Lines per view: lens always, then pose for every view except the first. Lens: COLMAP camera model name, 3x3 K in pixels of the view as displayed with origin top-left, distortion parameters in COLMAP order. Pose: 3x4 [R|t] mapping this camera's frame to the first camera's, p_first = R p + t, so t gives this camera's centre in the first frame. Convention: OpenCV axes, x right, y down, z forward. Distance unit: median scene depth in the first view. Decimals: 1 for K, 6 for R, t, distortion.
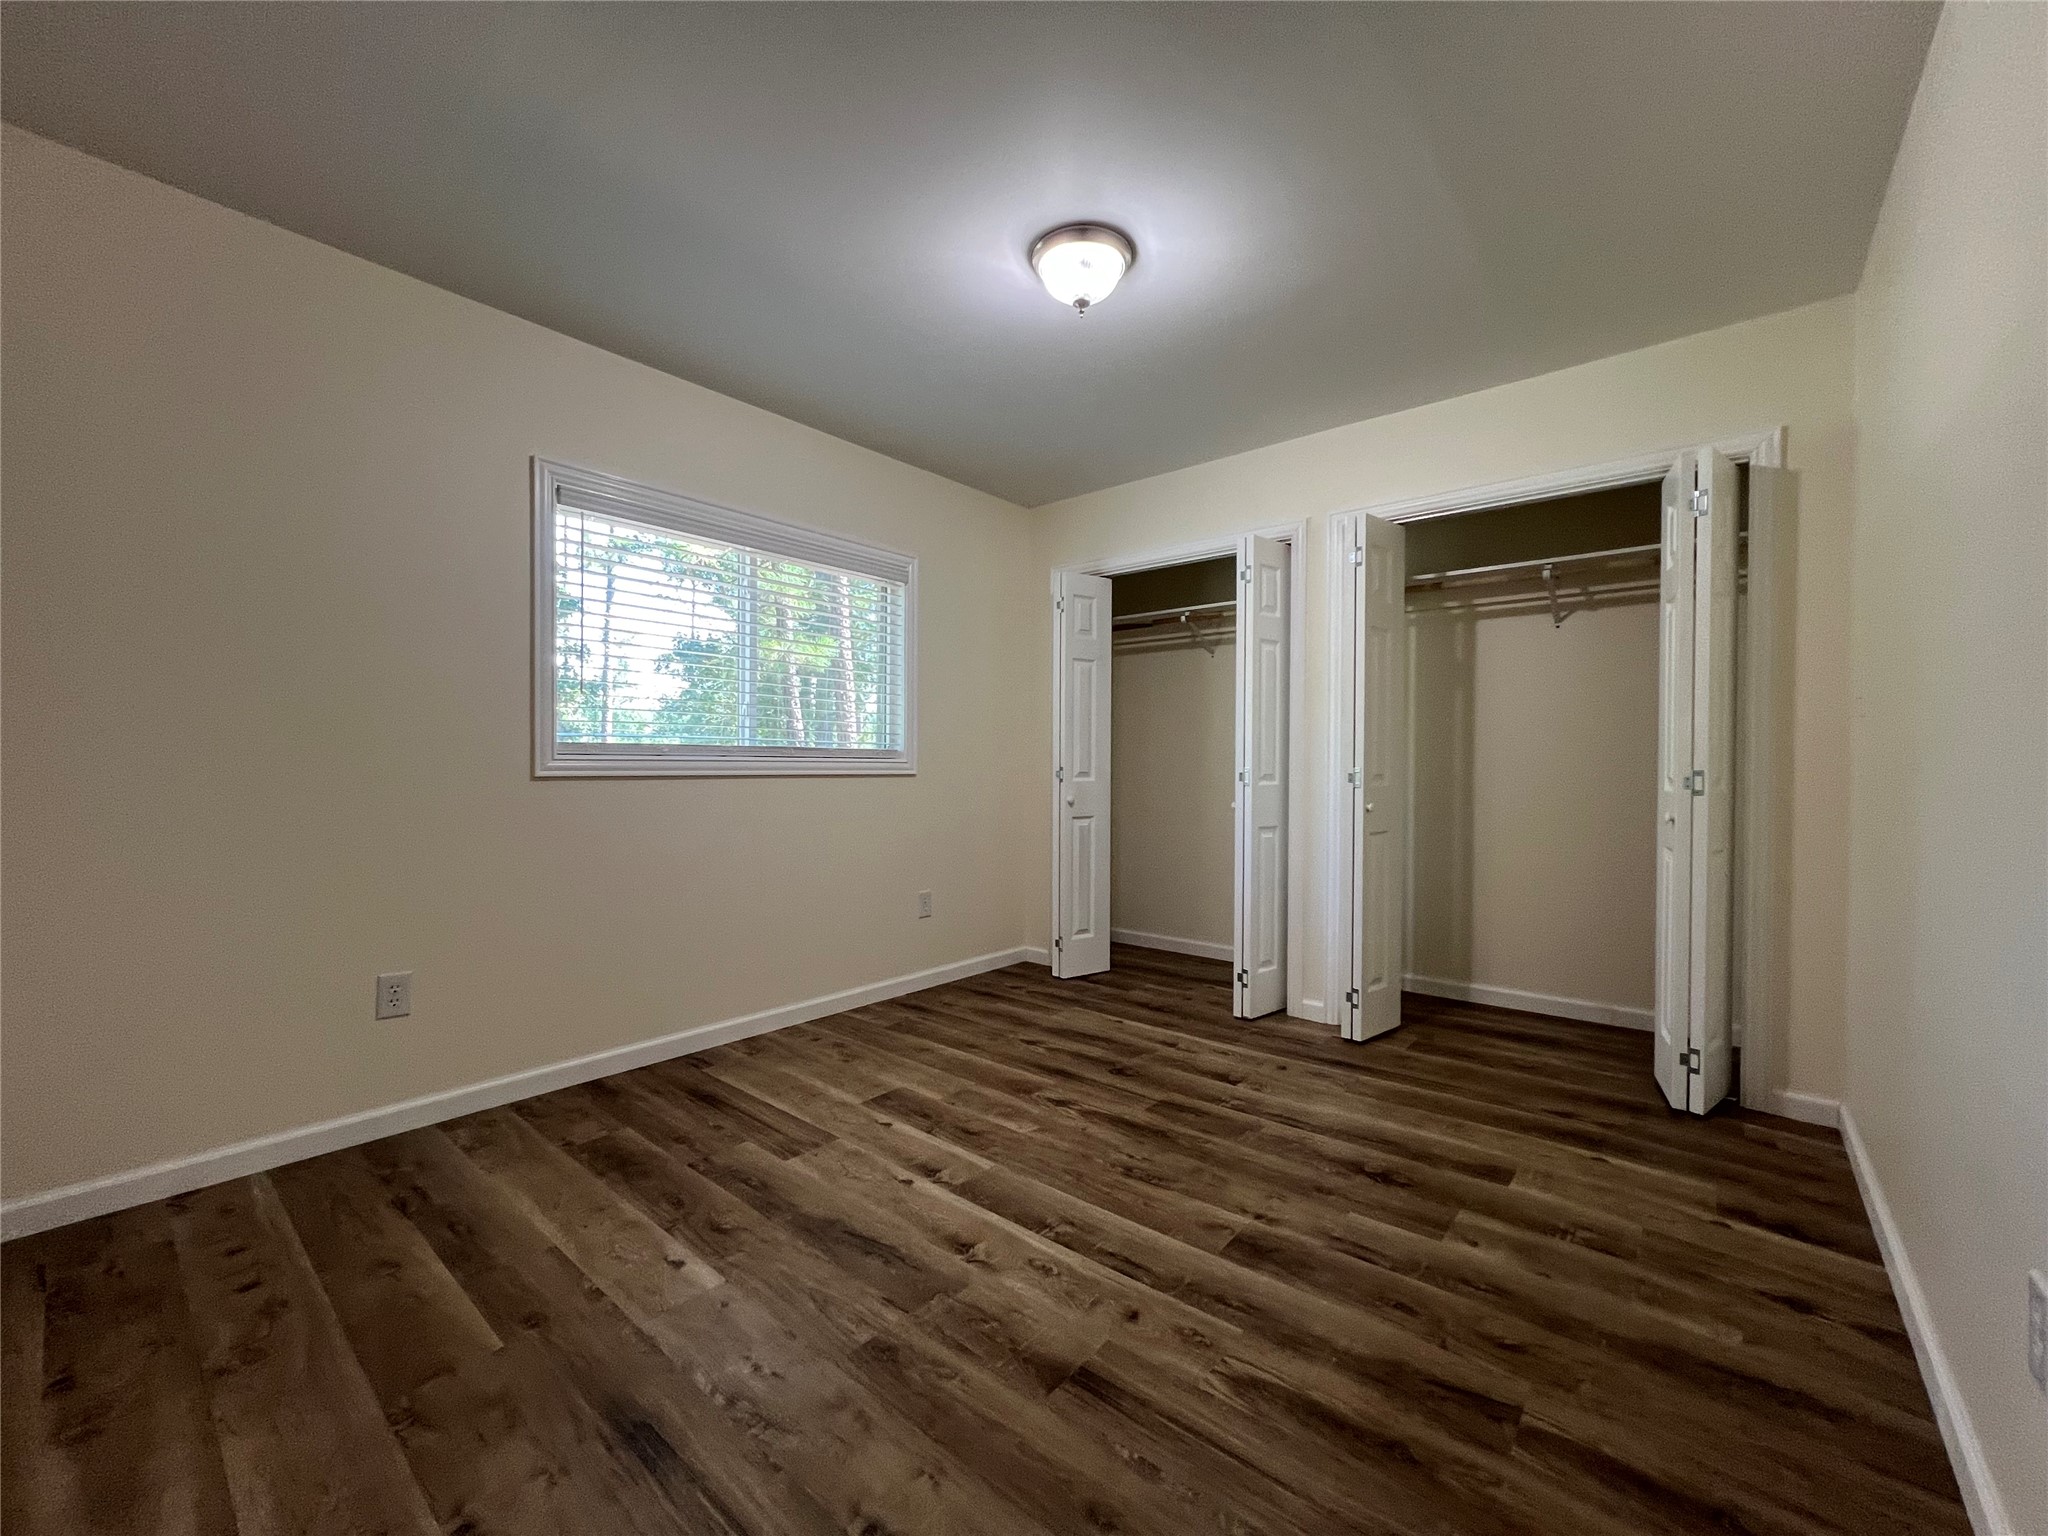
lens RADIAL K [[821.5, 0, 1024.0], [0, 821.5, 768.0], [0, 0, 1]] dist [-0.000948, -0.000141]
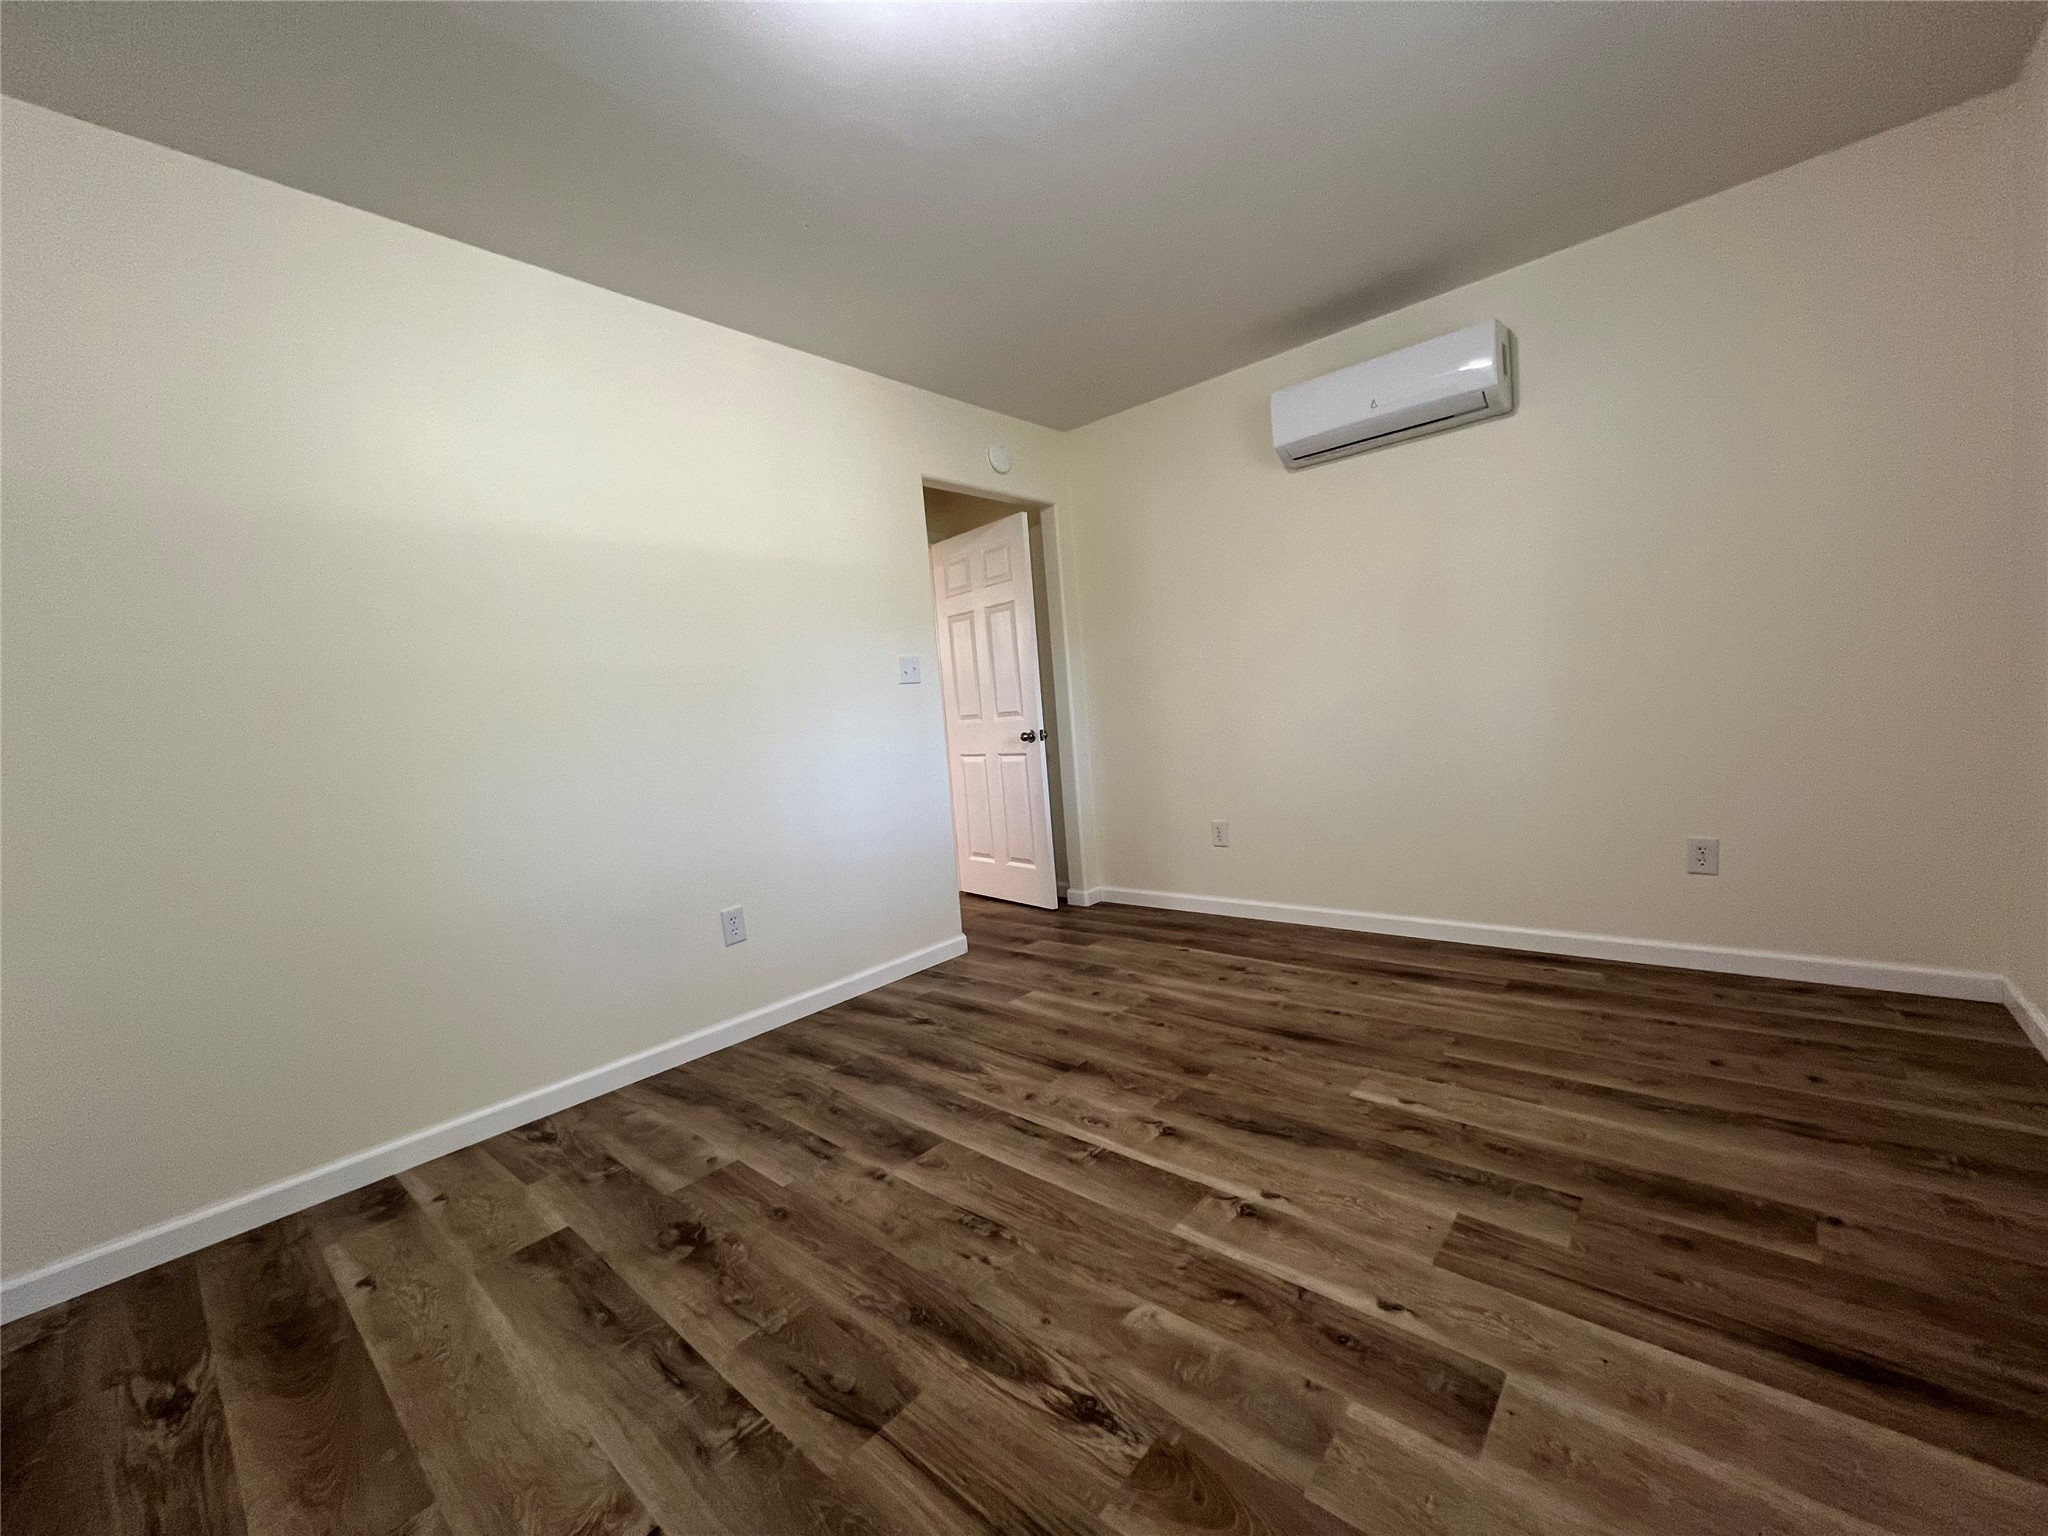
lens RADIAL K [[805.2, 0, 1024.0], [0, 805.2, 768.0], [0, 0, 1]] dist [-0.000564, -0.000035]
pose [[-0.996936, 0.075033, 0.022091, 0.054962], [0.076535, 0.994042, 0.077605, -0.001757], [-0.016136, 0.079058, -0.996739, 1.857507]]
